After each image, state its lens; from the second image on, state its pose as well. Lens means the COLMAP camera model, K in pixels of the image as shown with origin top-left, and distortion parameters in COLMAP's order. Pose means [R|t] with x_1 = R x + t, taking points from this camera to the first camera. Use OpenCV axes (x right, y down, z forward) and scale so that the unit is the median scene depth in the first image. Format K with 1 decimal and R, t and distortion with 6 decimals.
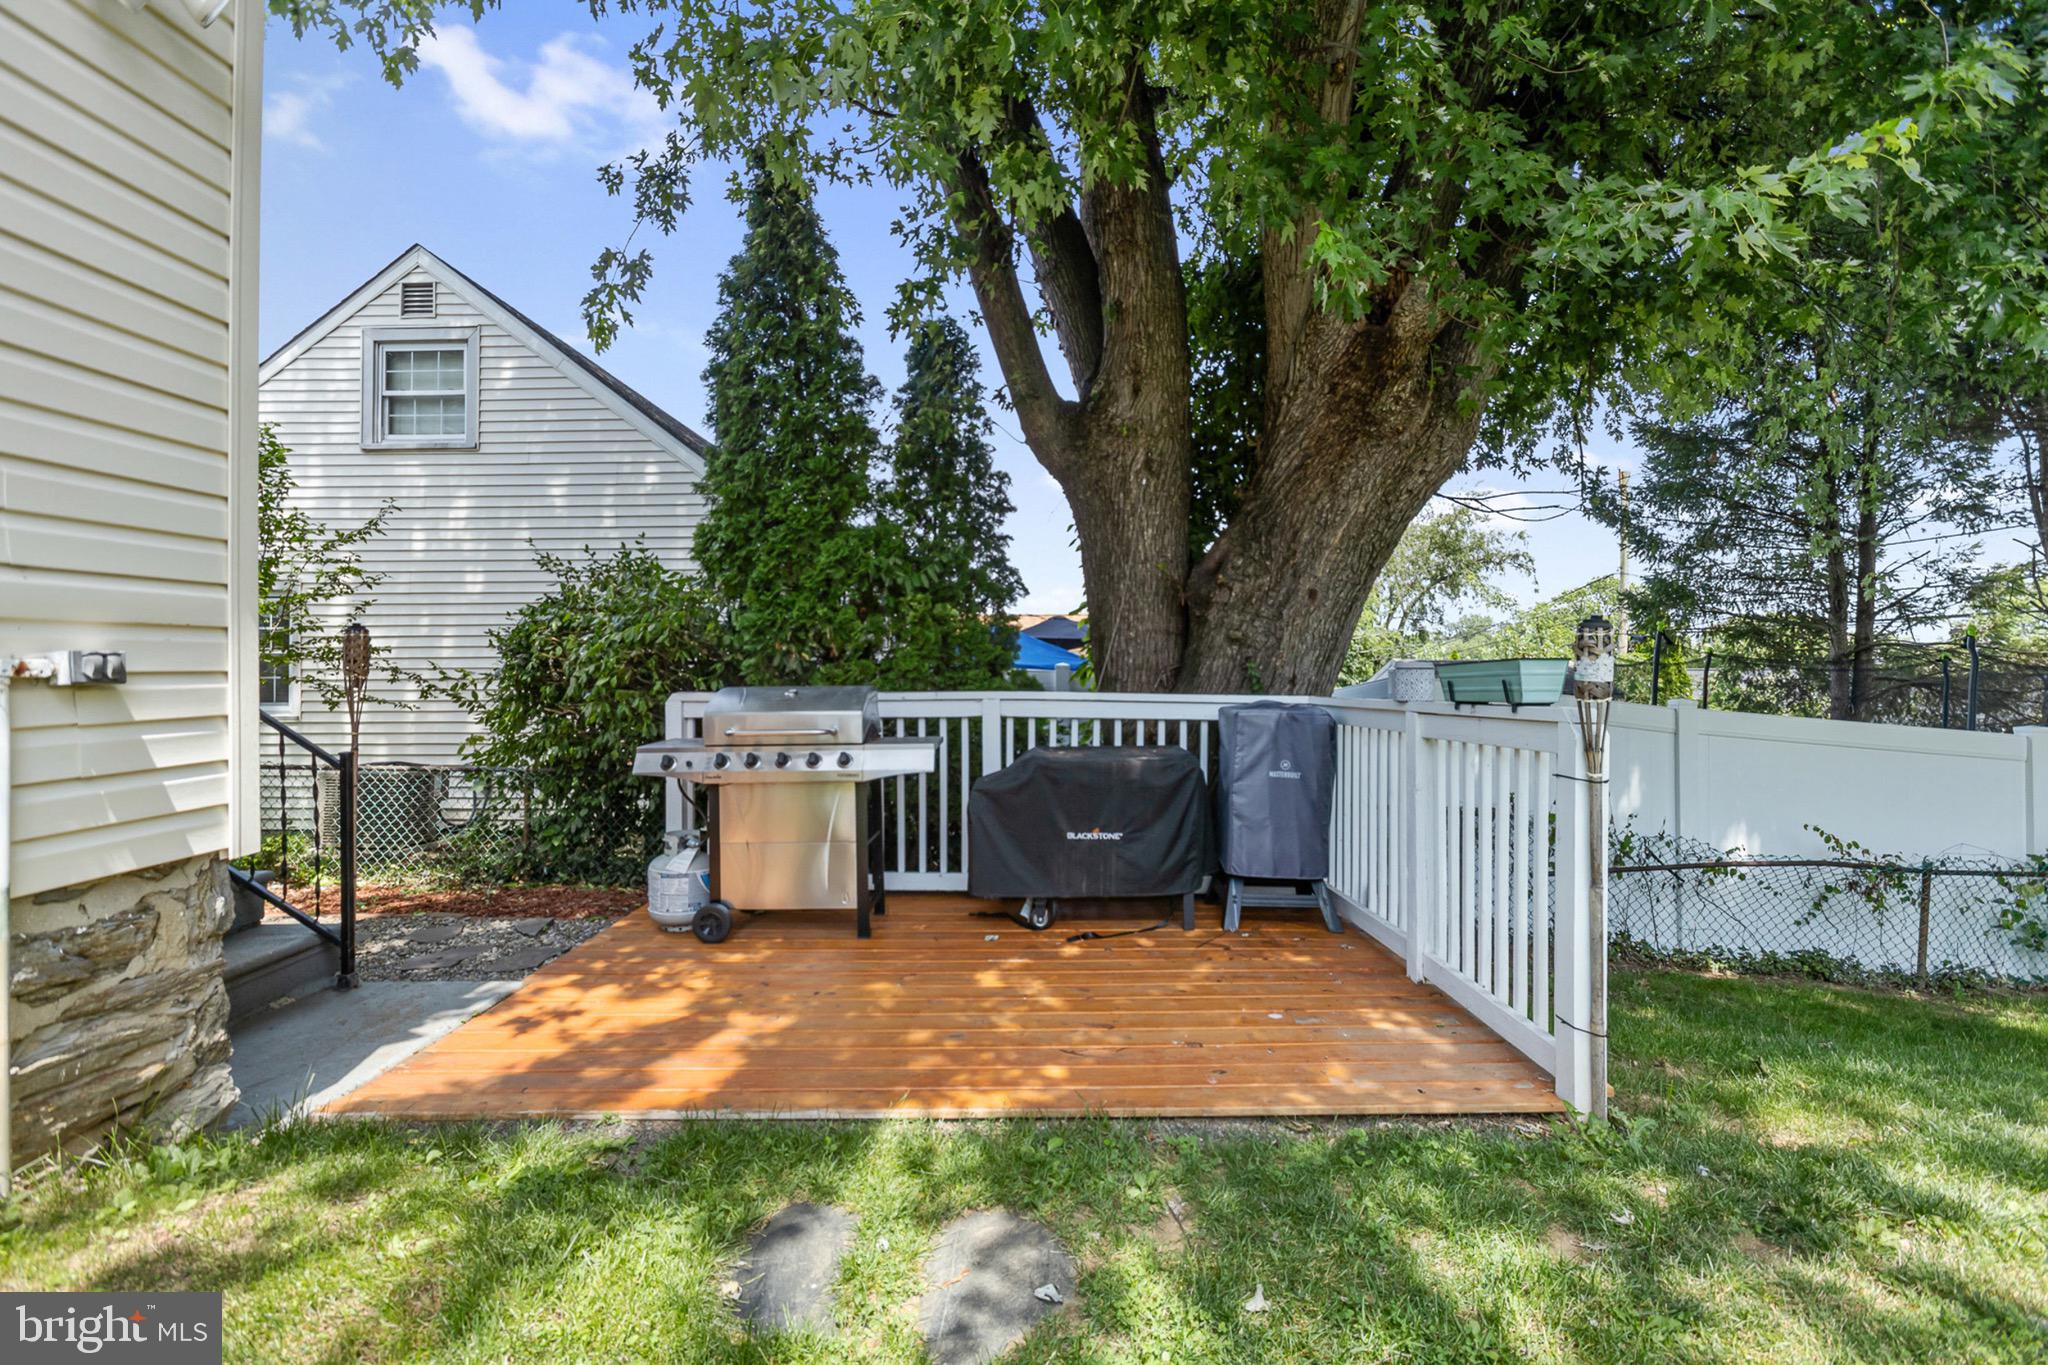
lens RADIAL K [[914.0, 0, 1028.0], [0, 914.0, 671.0], [0, 0, 1]] dist [-0.023498, 0.016493]
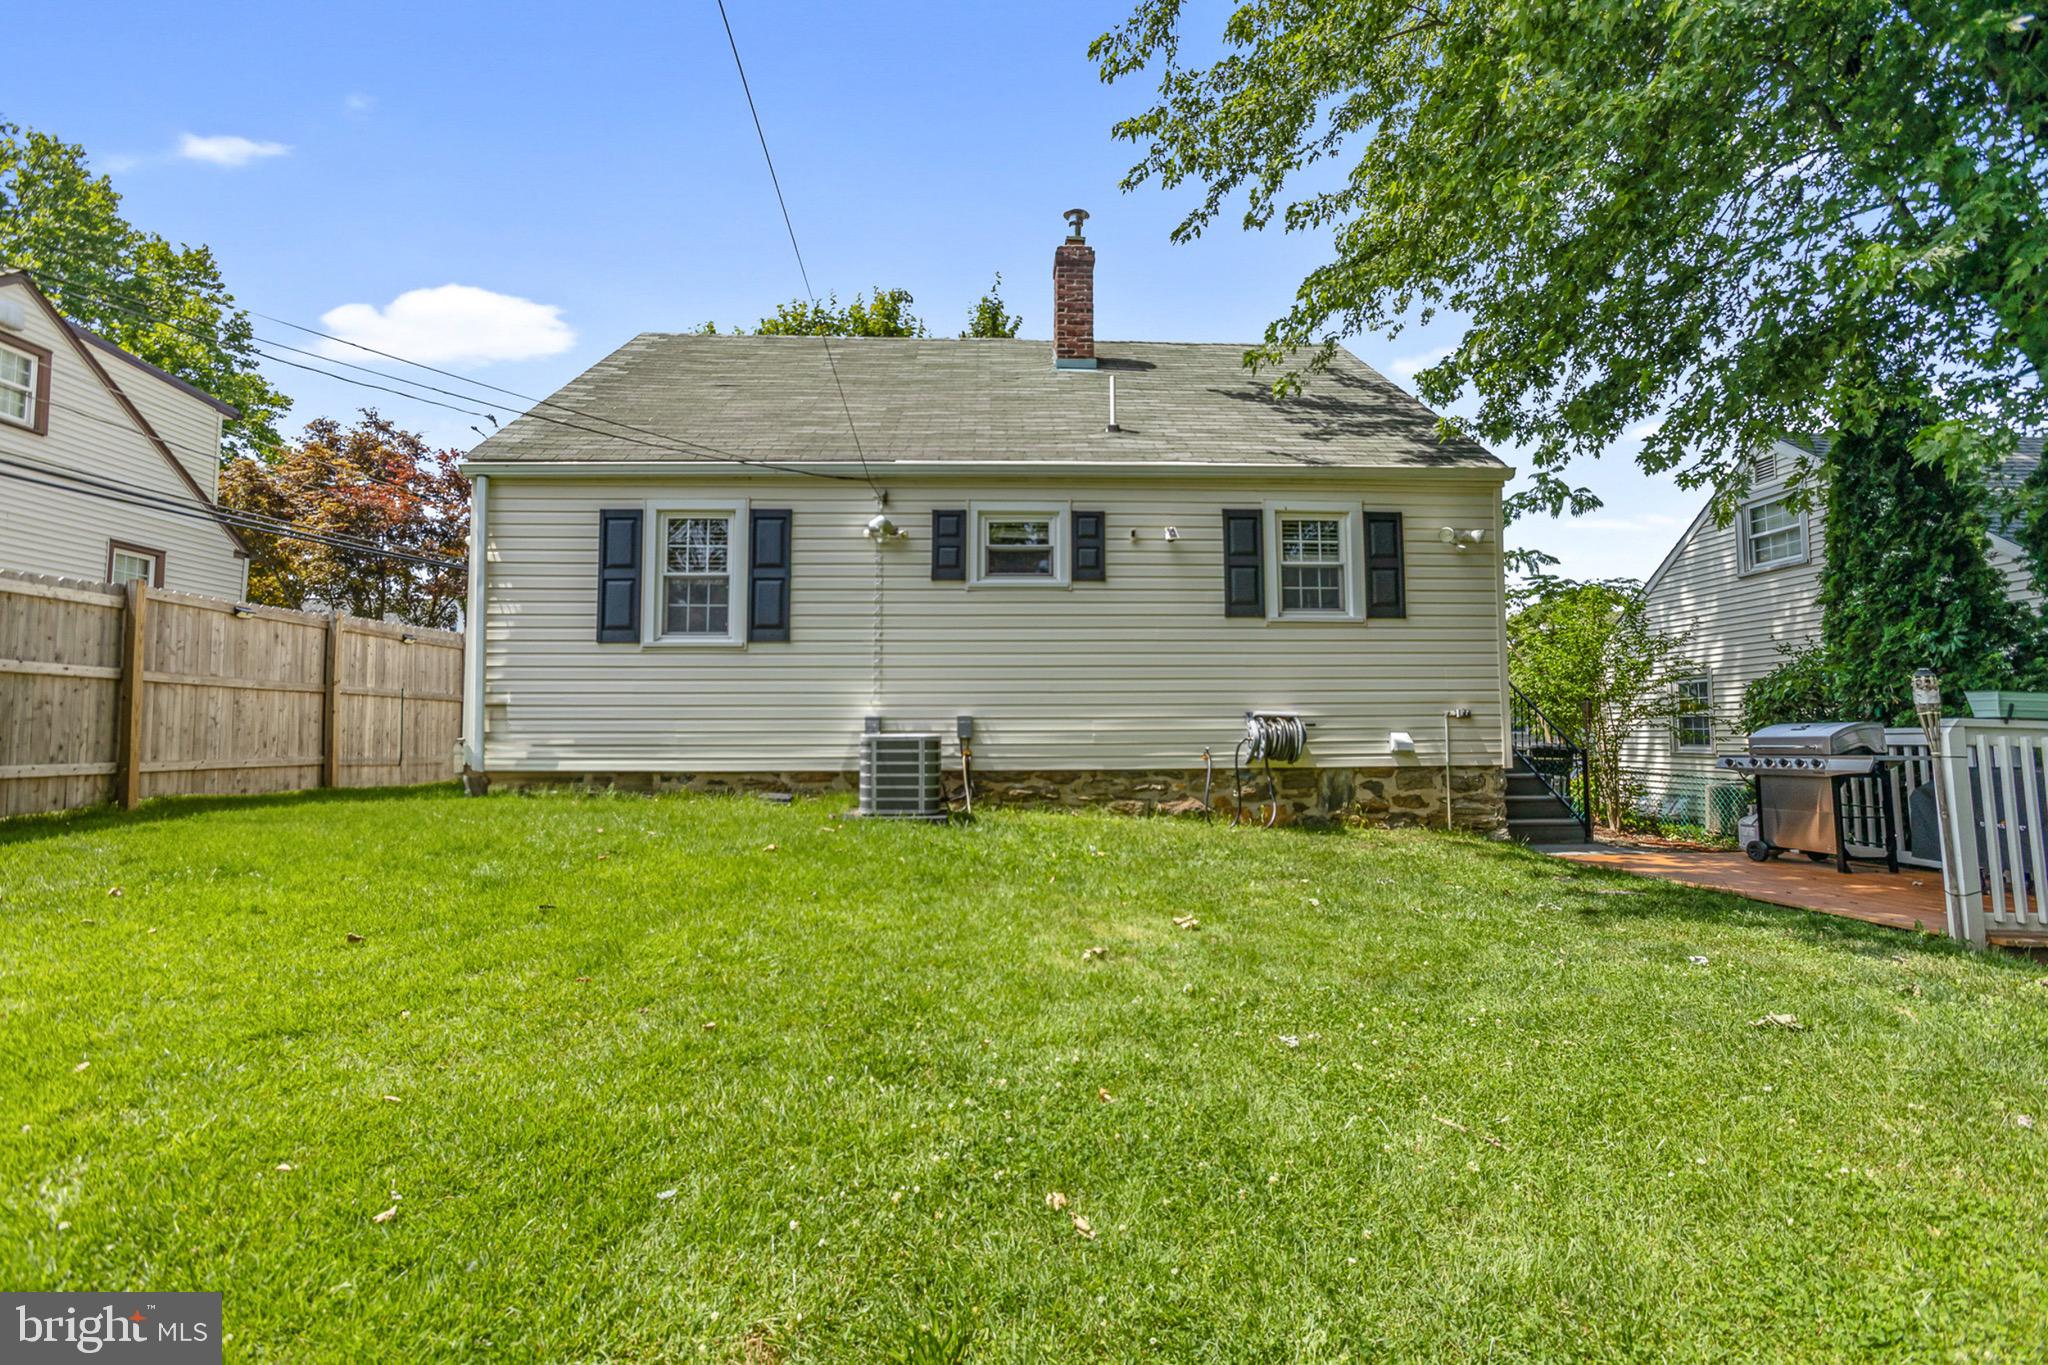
lens RADIAL K [[944.2, 0, 1014.6], [0, 944.2, 675.1], [0, 0, 1]] dist [-0.023696, 0.010218]
pose [[0.064447, -0.066034, -0.995734, 0.736976], [-0.004186, 0.997782, -0.066440, 0.028179], [0.997912, 0.008450, 0.064028, -0.312464]]
